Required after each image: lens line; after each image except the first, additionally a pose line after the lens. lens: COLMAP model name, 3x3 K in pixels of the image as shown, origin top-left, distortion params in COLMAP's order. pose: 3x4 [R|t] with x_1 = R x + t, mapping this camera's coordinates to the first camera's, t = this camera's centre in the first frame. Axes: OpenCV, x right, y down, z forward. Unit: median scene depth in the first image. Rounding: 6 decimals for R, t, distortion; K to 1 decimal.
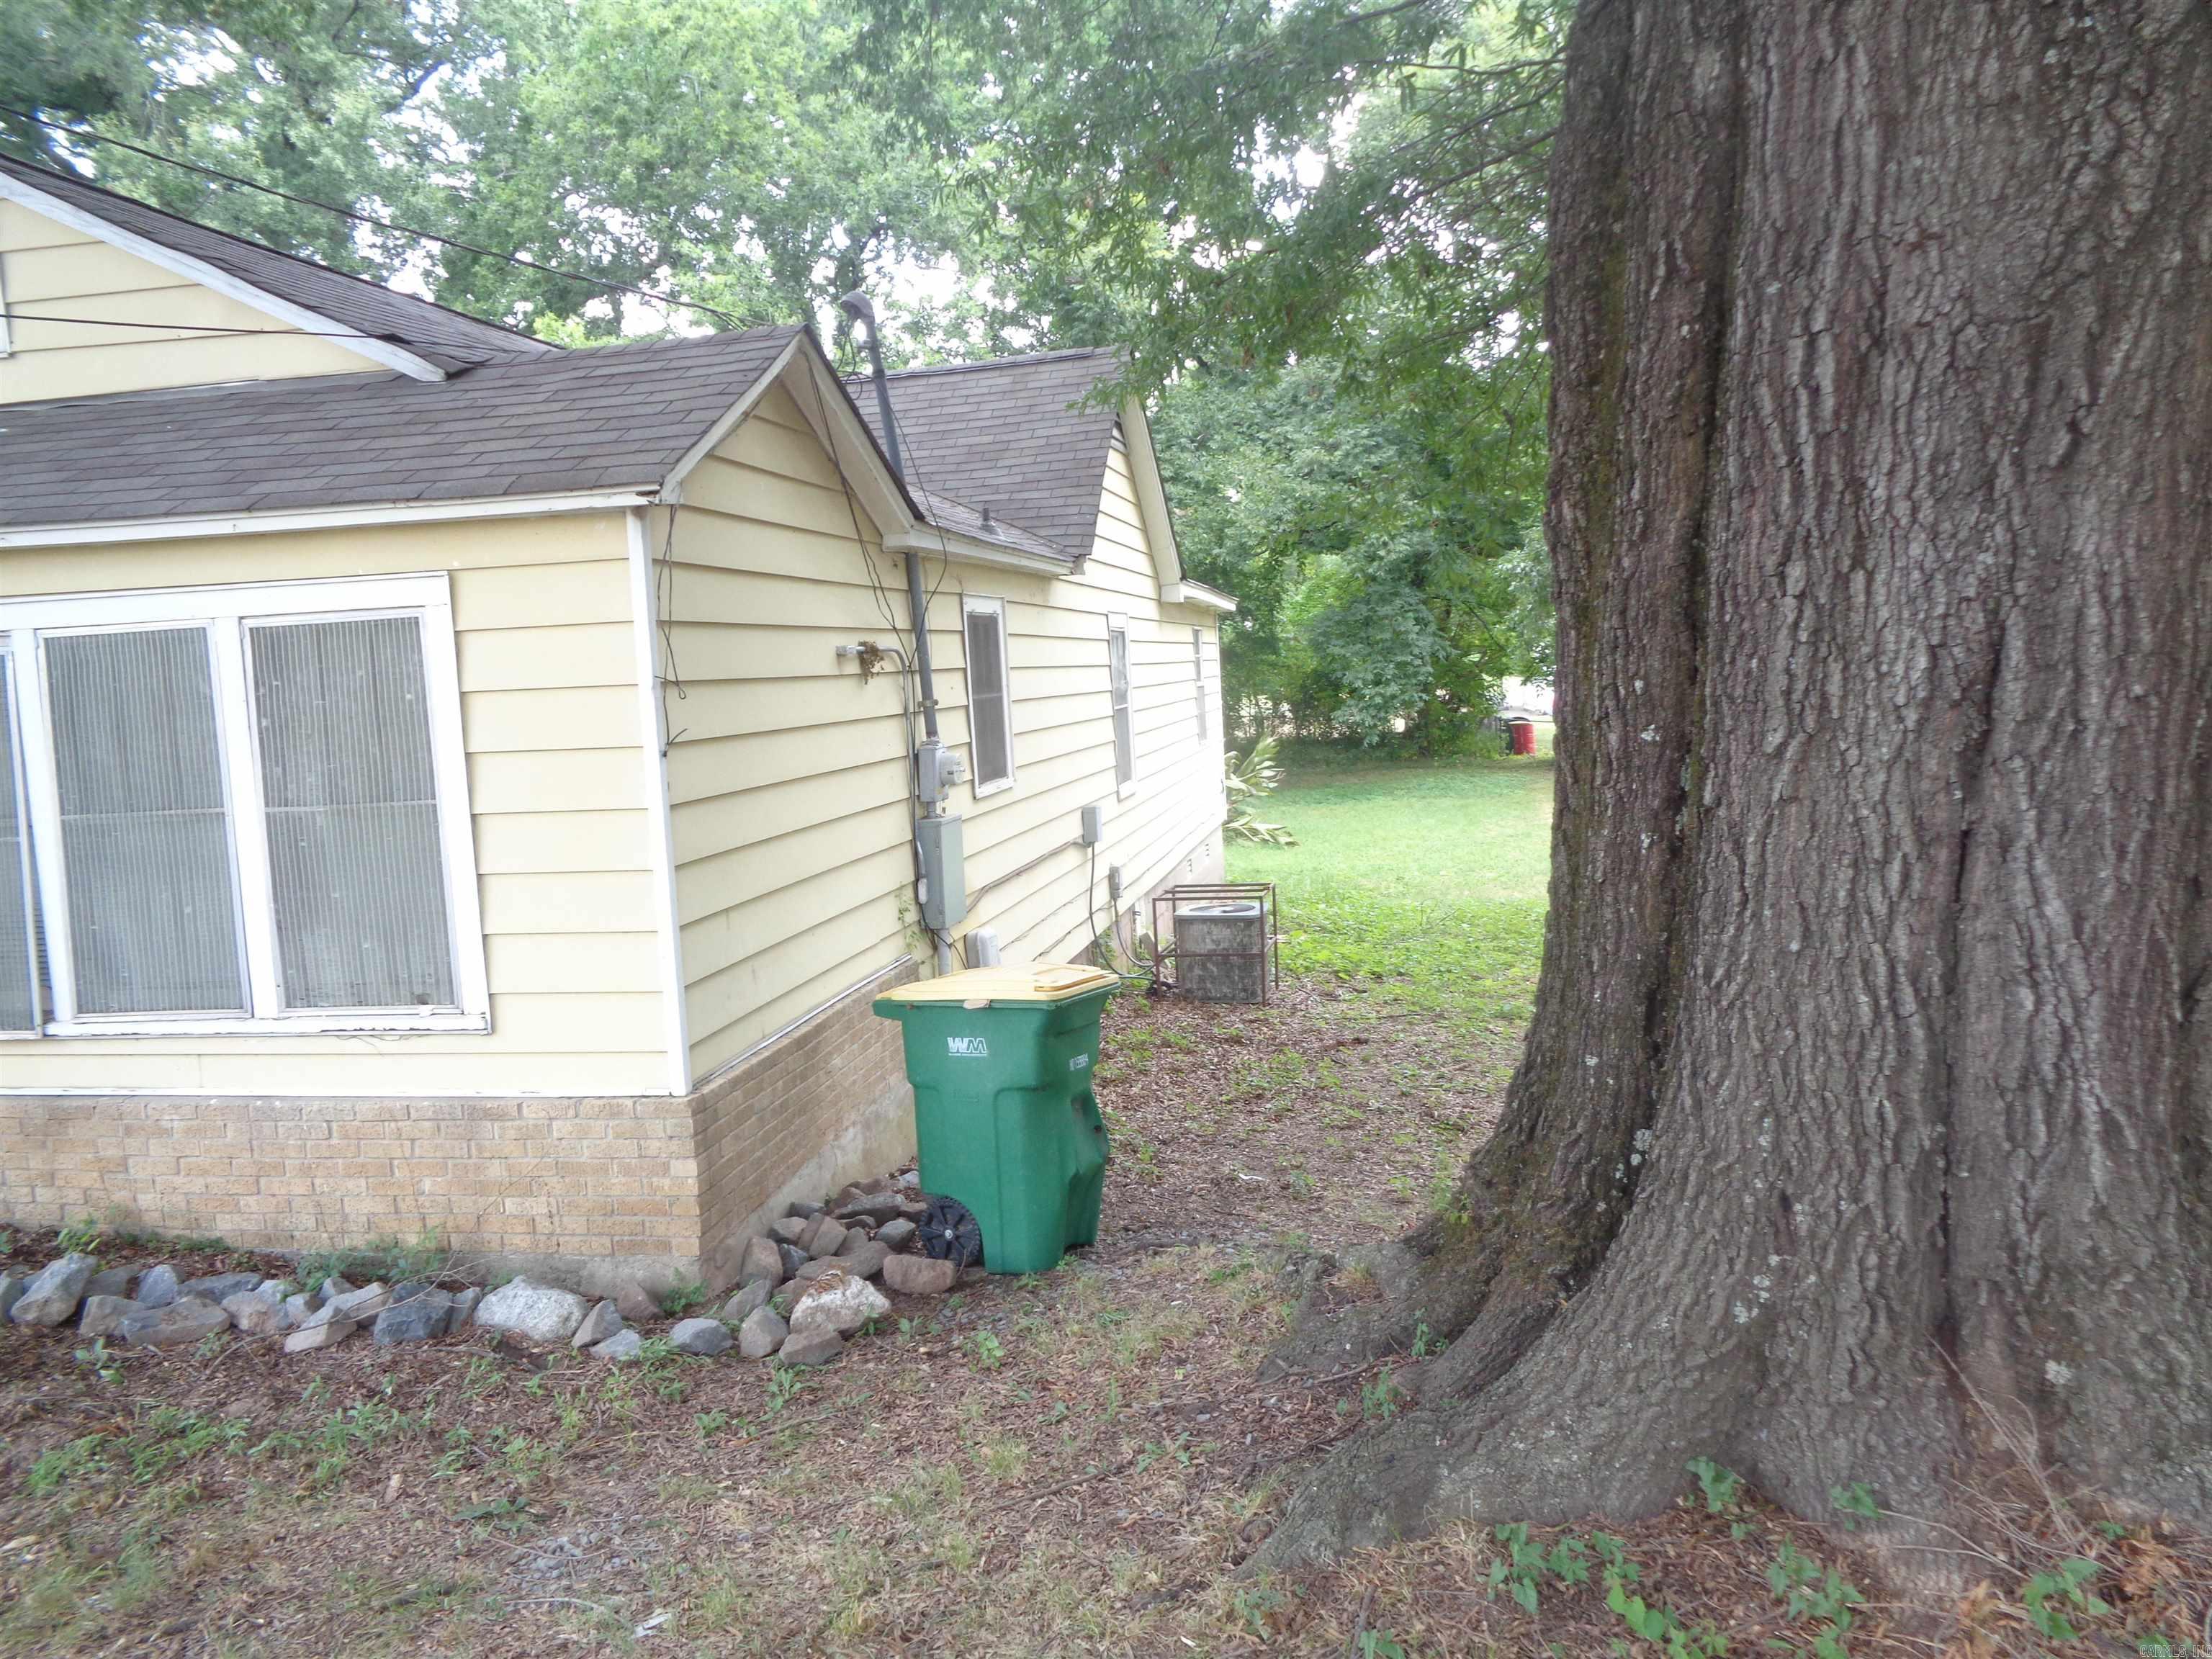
lens RADIAL K [[1655.0, 0, 1131.4], [0, 1655.0, 813.3], [0, 0, 1]] dist [-0.020641, 0.011188]
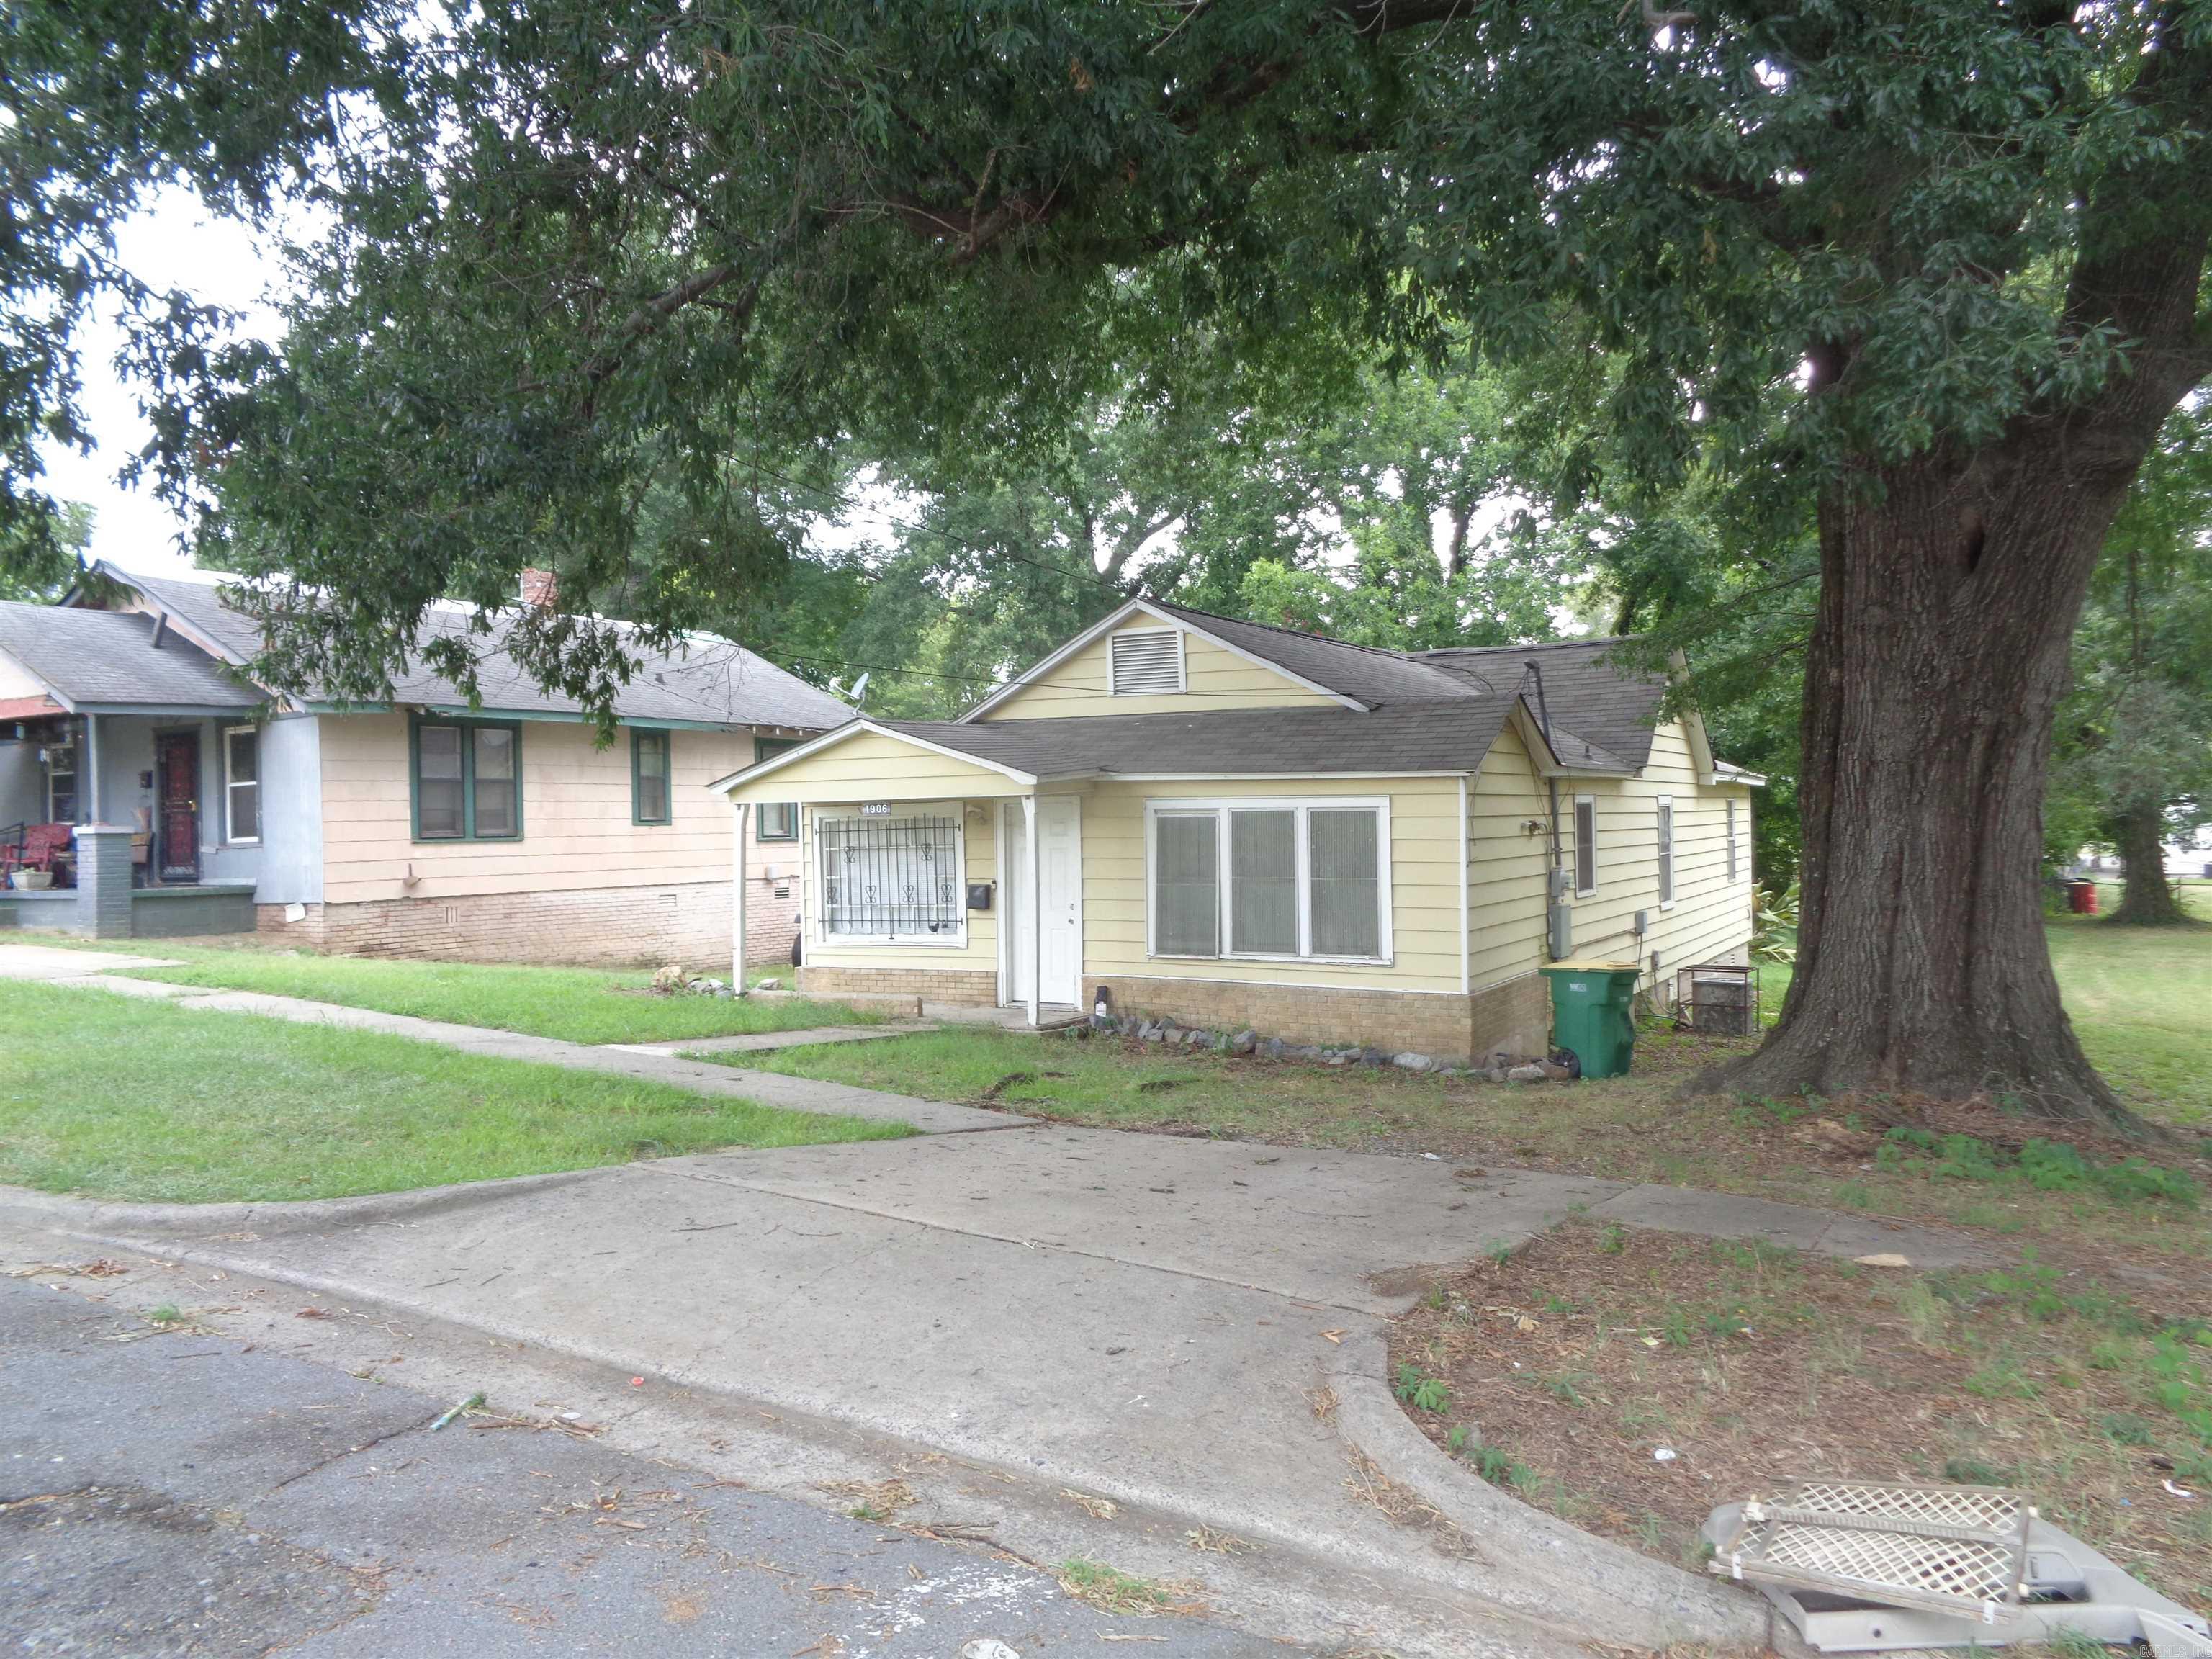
lens RADIAL K [[1651.3, 0, 1099.4], [0, 1651.3, 817.3], [0, 0, 1]] dist [0.000678, -0.005623]
pose [[0.936788, 0.041239, -0.347459, 0.082032], [-0.067001, 0.995796, -0.062455, 0.087927], [0.343423, 0.081787, 0.935613, -1.624111]]
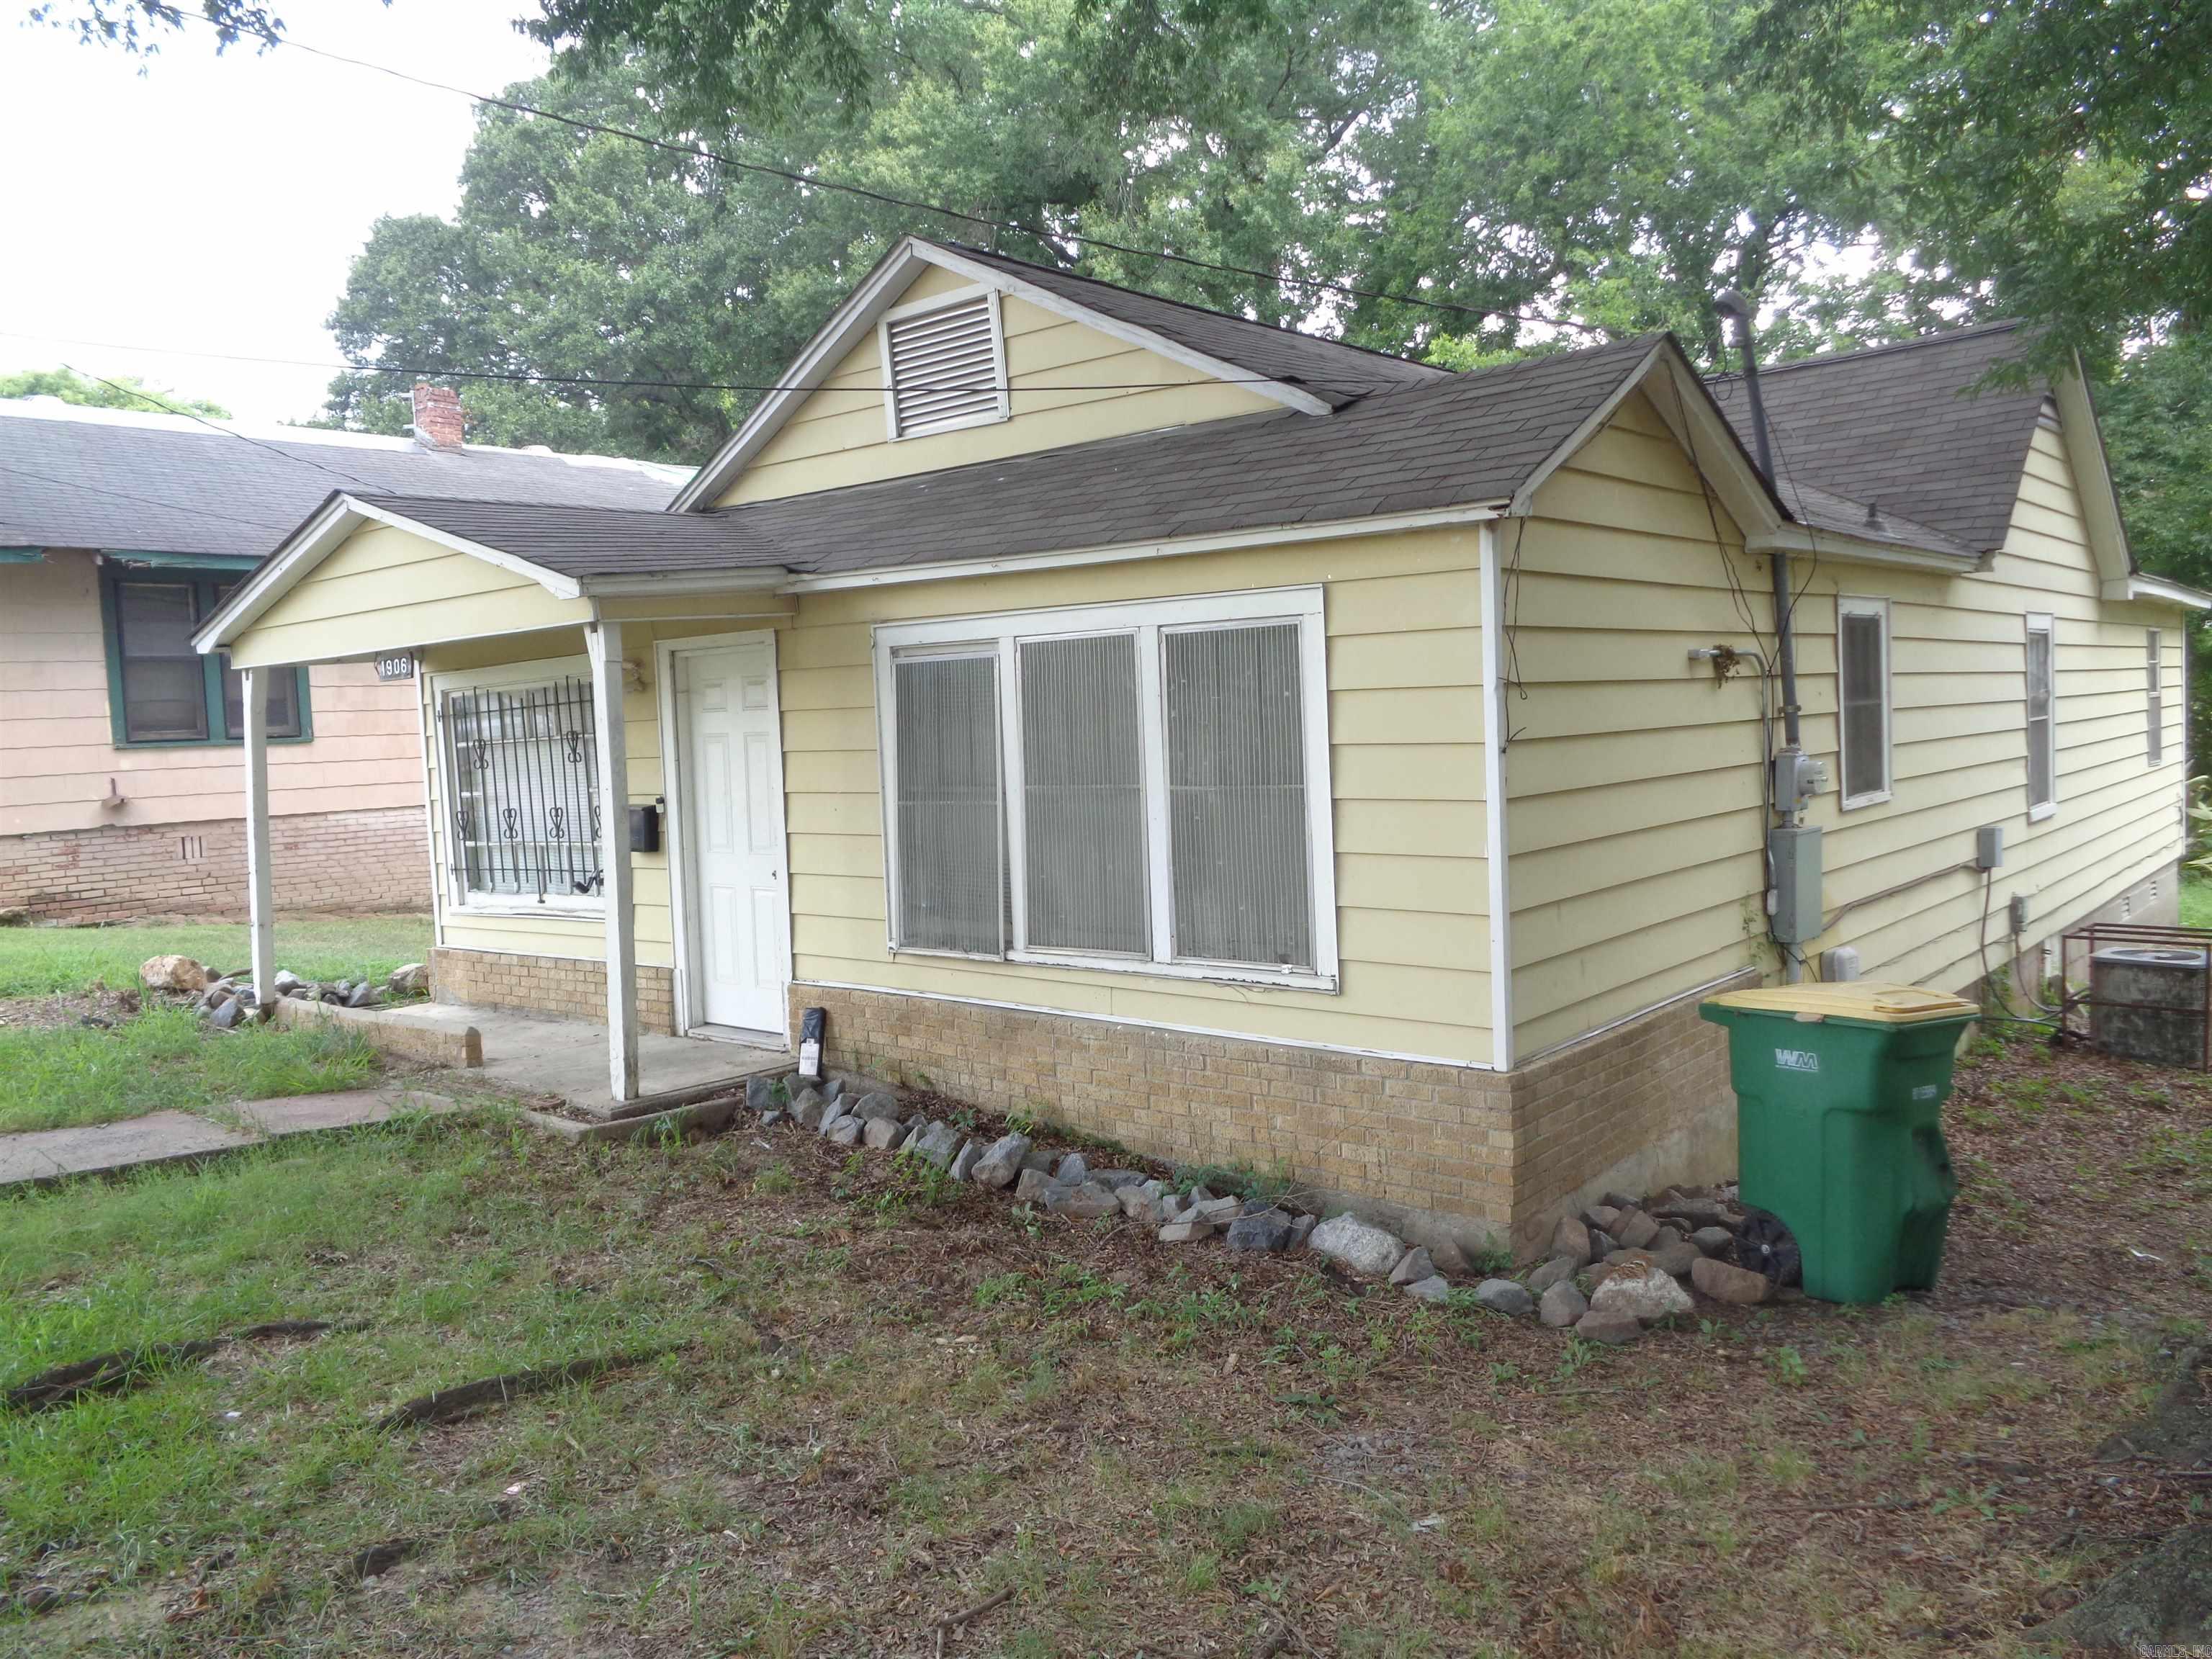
lens RADIAL K [[1651.3, 0, 1099.4], [0, 1651.3, 817.3], [0, 0, 1]] dist [0.000678, -0.005623]
pose [[0.858403, 0.050749, -0.510460, 0.037908], [-0.050986, 0.998608, 0.013541, 0.005729], [0.510436, 0.014403, 0.859795, -0.048626]]
